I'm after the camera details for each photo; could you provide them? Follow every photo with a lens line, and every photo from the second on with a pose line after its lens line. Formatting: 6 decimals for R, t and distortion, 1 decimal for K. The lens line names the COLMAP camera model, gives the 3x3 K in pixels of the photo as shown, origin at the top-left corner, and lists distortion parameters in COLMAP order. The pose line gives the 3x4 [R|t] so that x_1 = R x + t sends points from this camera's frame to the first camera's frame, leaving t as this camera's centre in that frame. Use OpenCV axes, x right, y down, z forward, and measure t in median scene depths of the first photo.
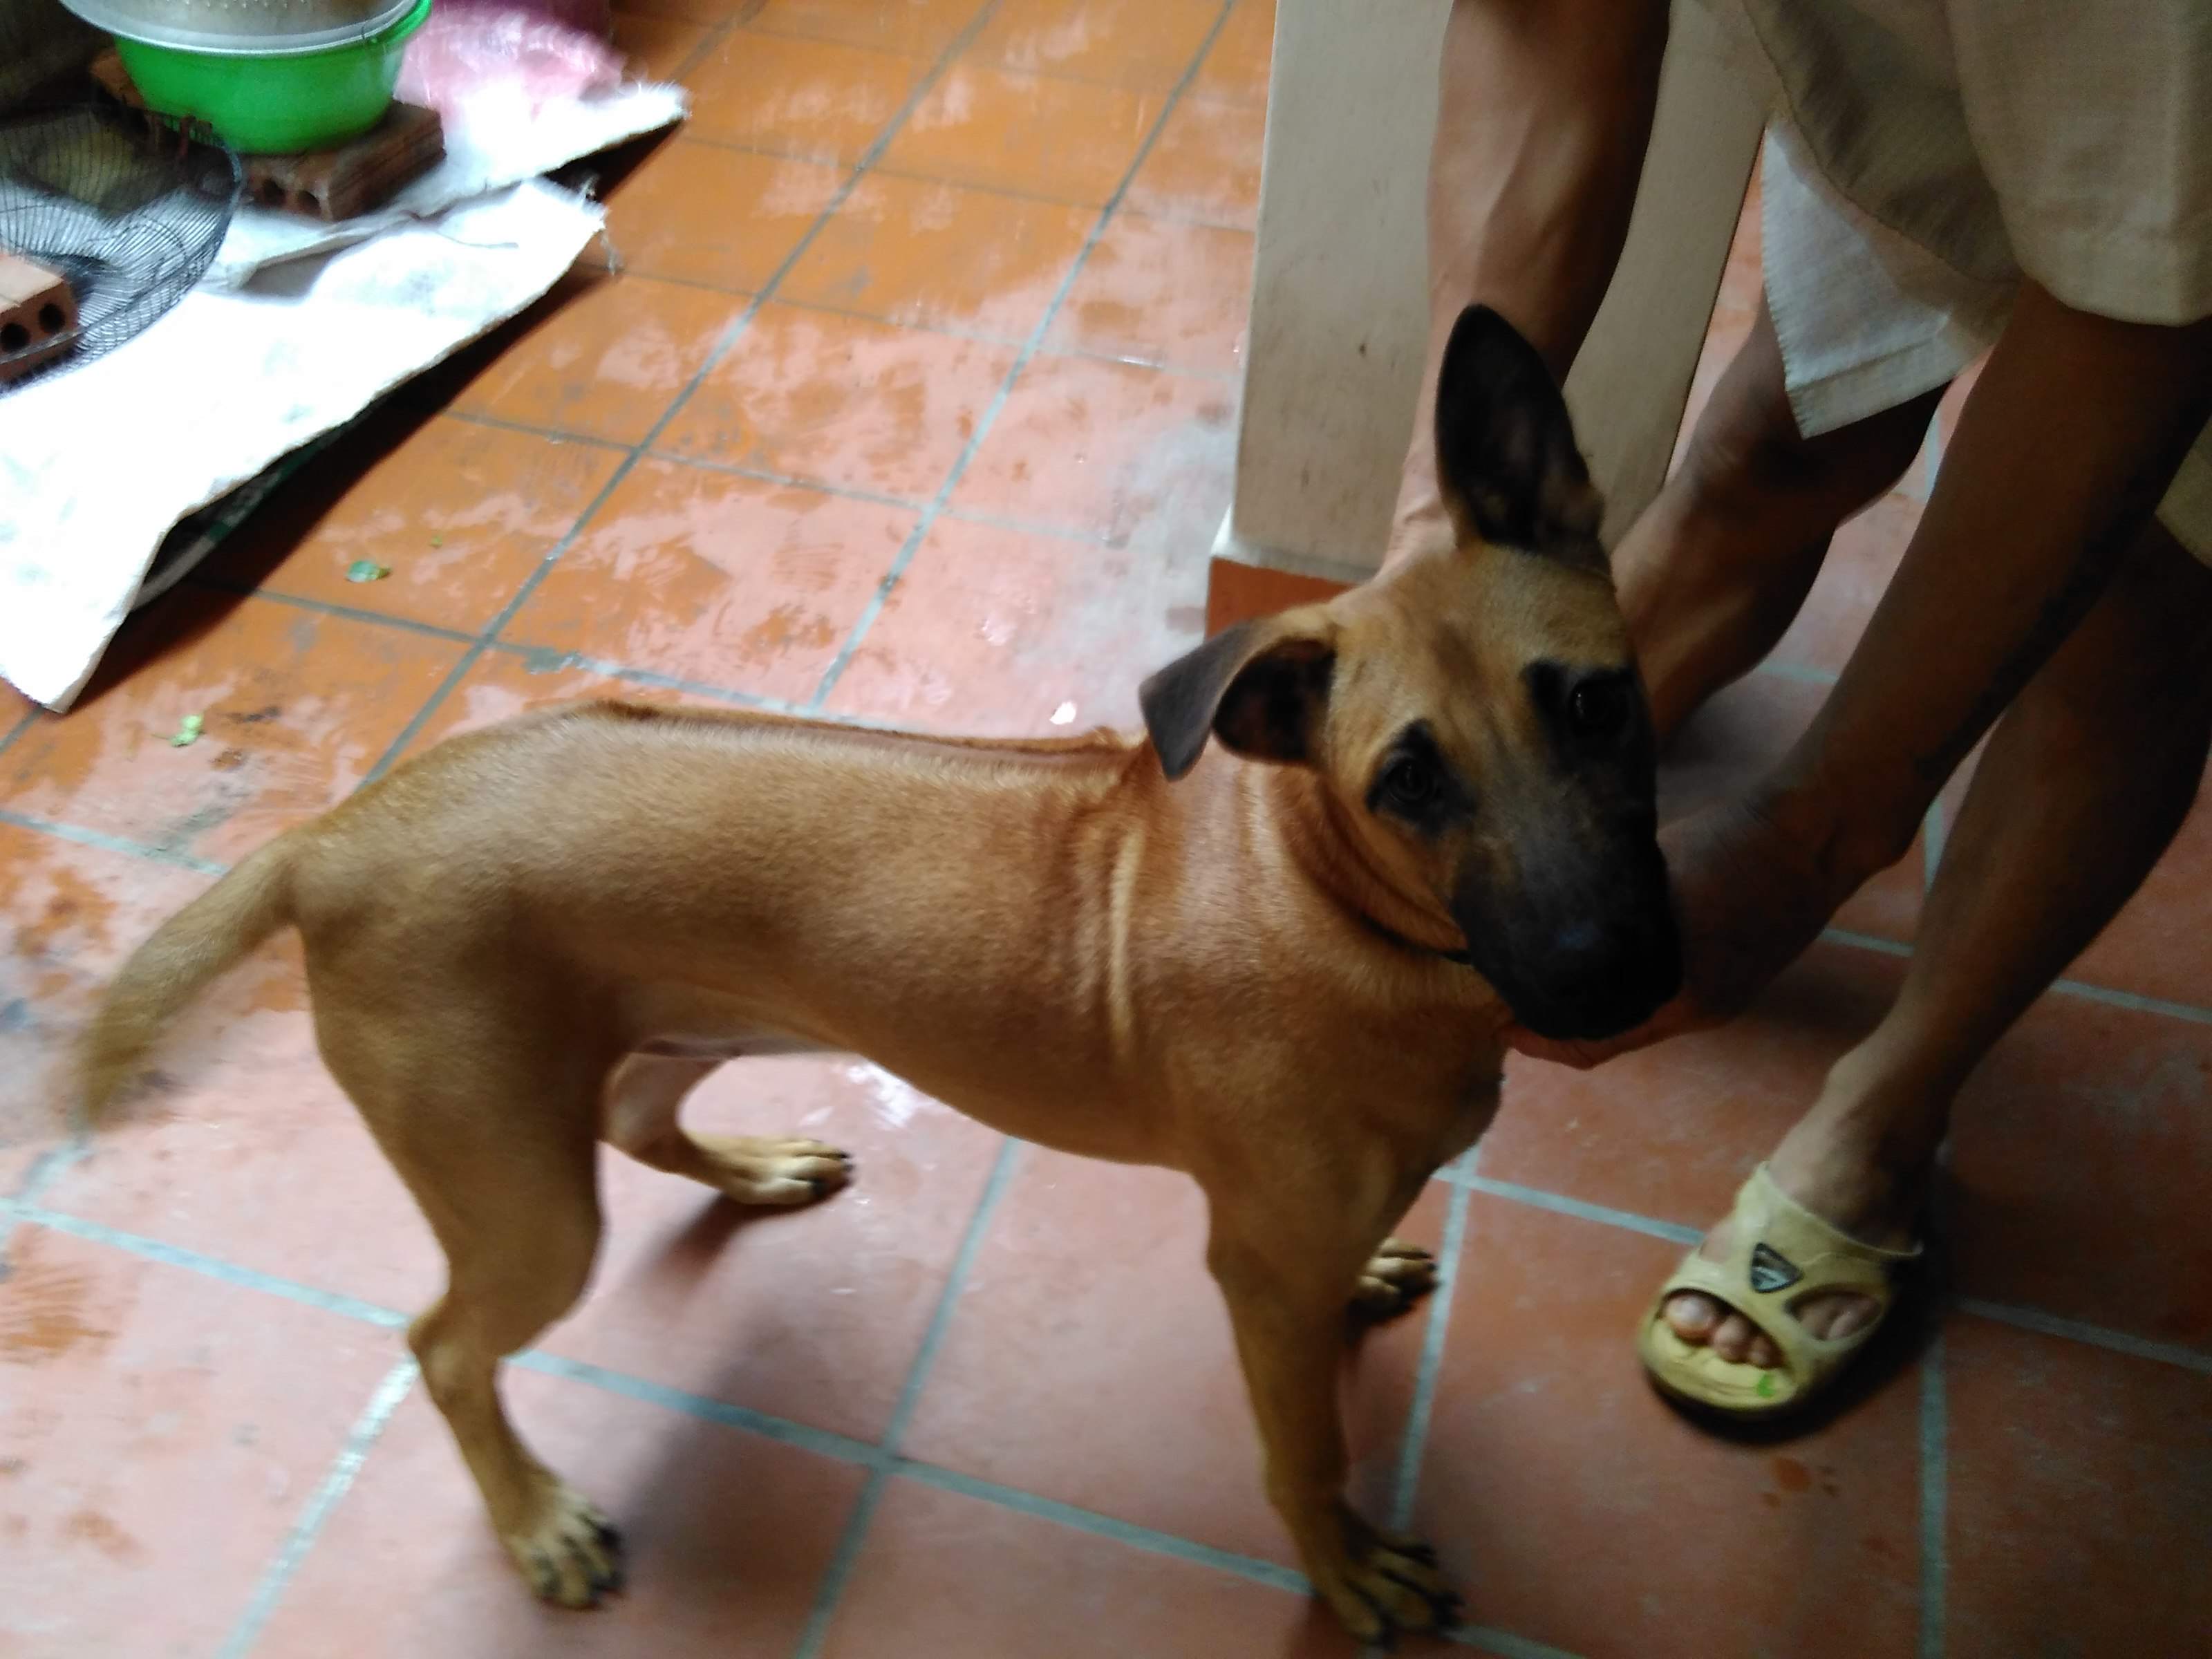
lens RADIAL K [[1988.2, 0, 1106.0], [0, 1988.2, 829.5], [0, 0, 1]] dist [0.106262, -0.169073]
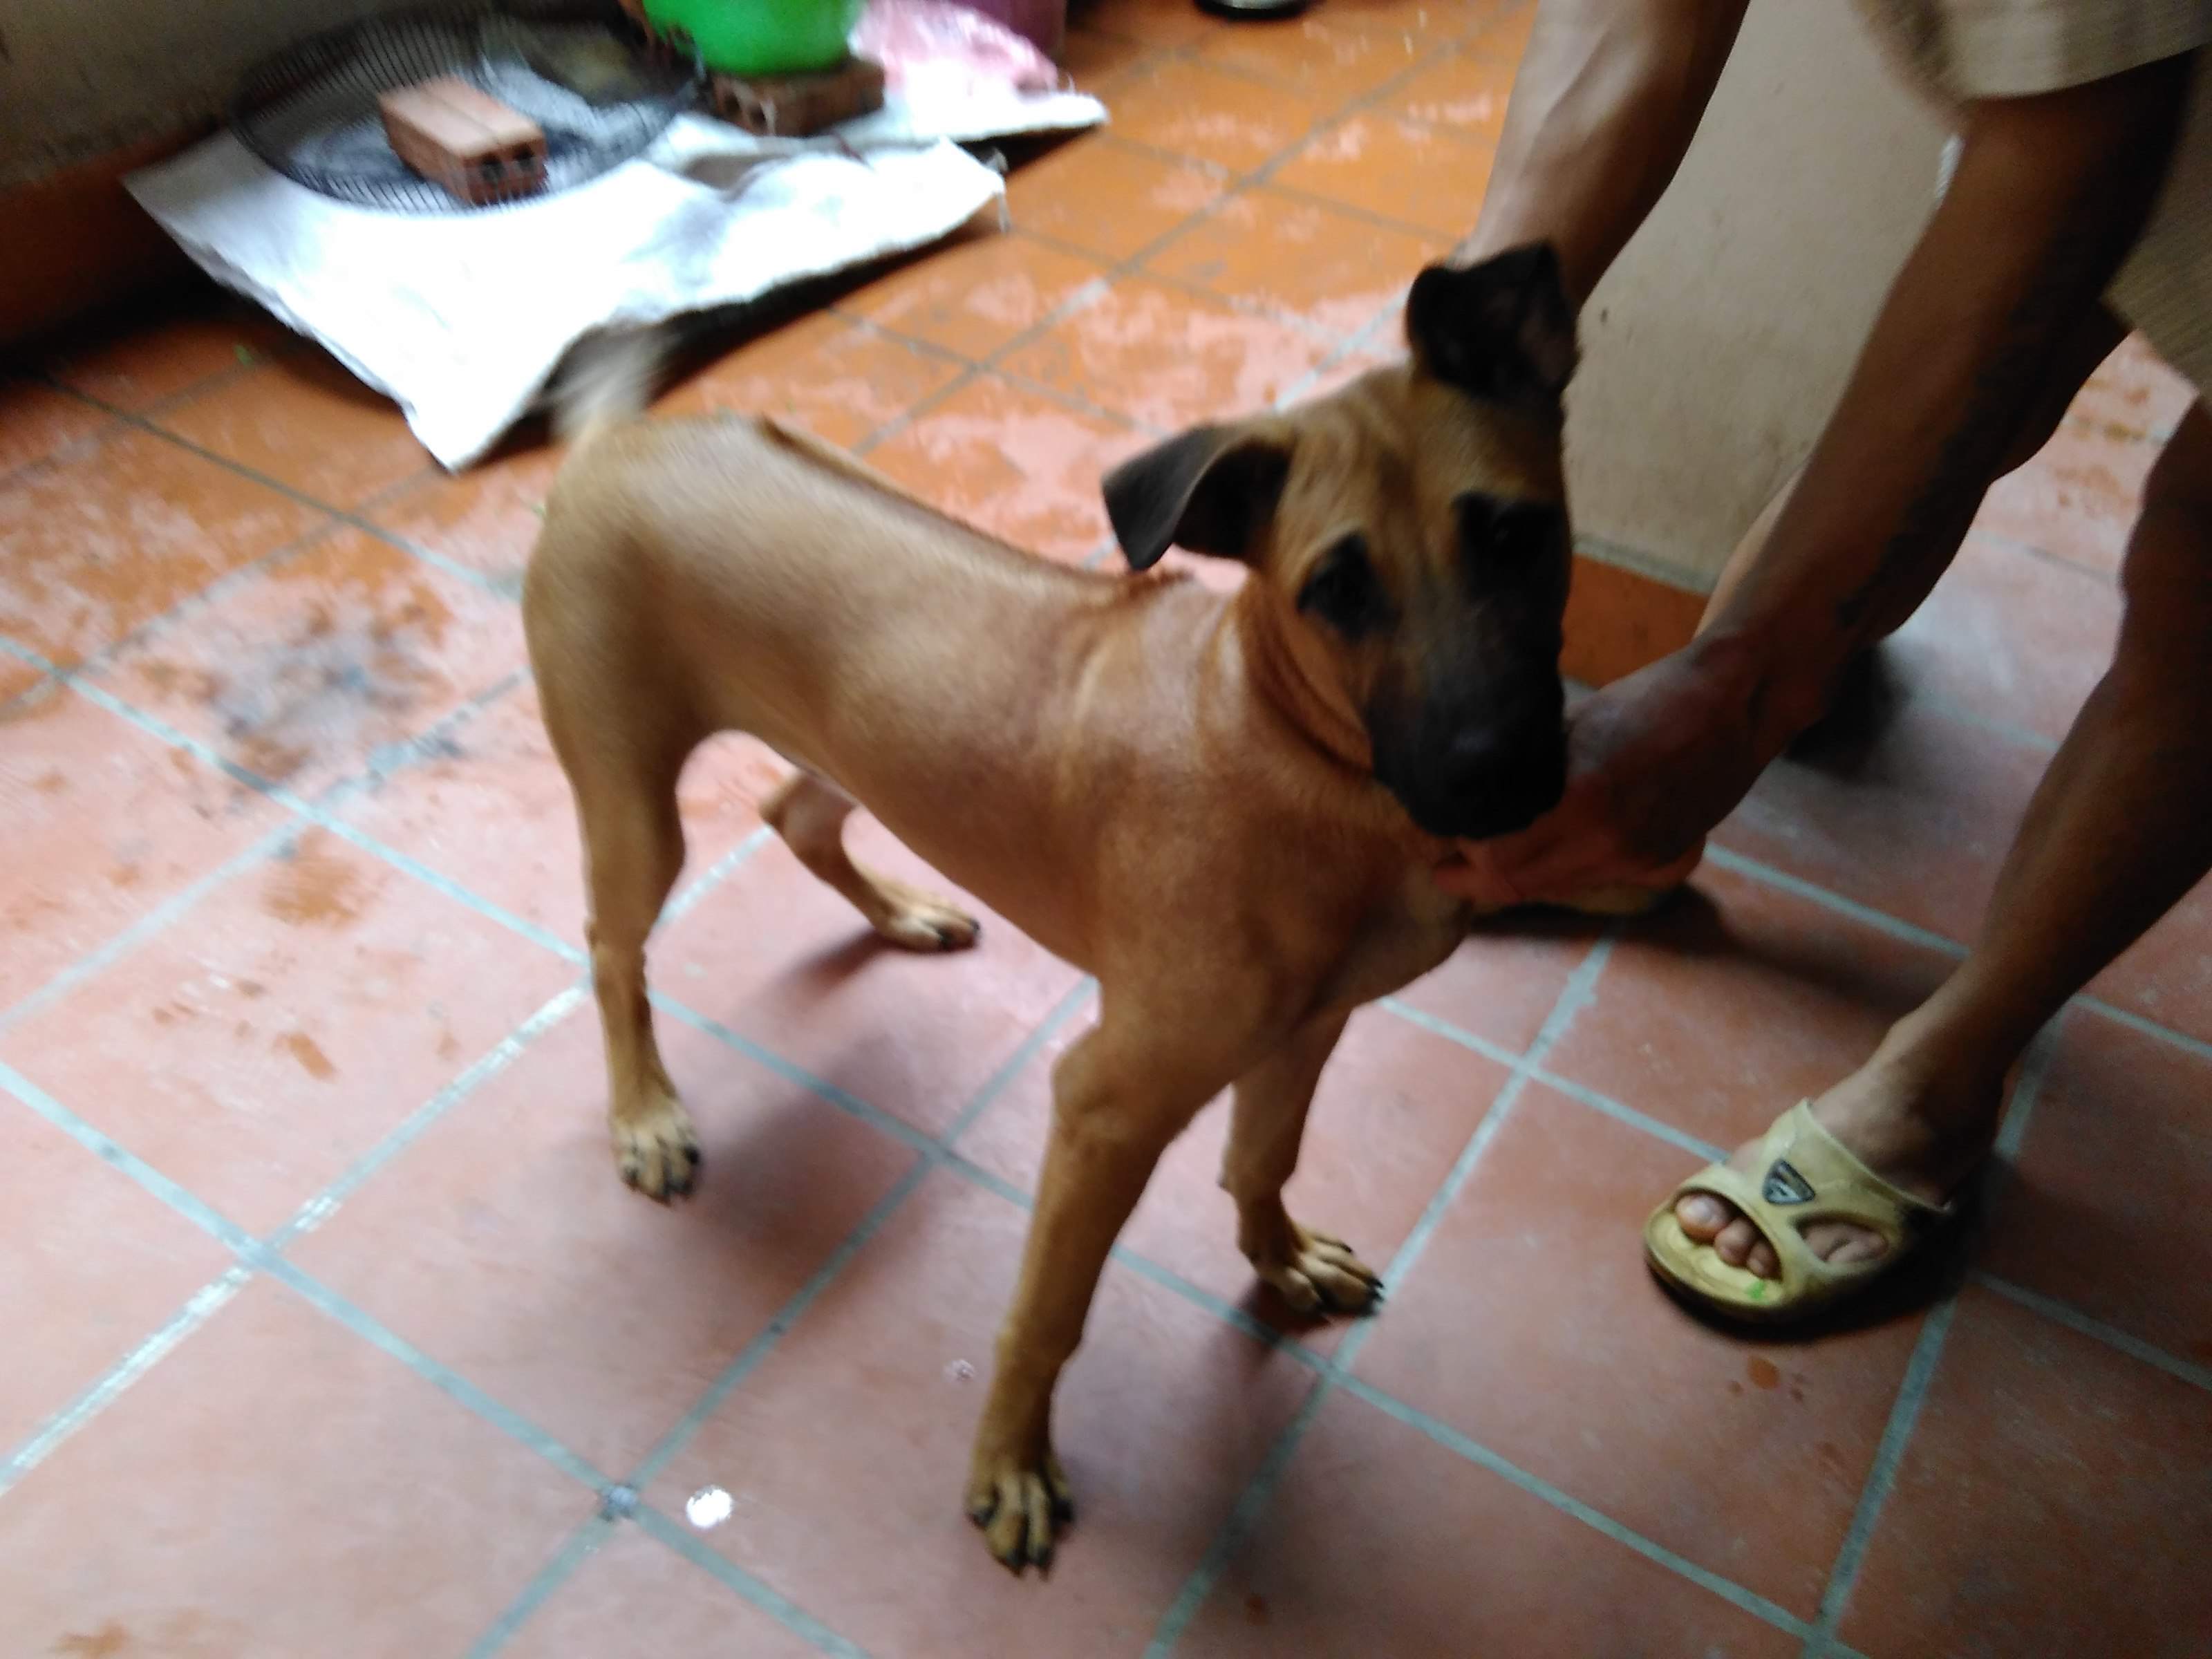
lens RADIAL K [[1988.2, 0, 1106.0], [0, 1988.2, 829.5], [0, 0, 1]] dist [0.106262, -0.169073]
pose [[0.962239, 0.195172, -0.189749, 0.111760], [-0.208869, 0.976402, -0.054890, 0.124026], [0.174558, 0.092450, 0.980297, -0.074136]]
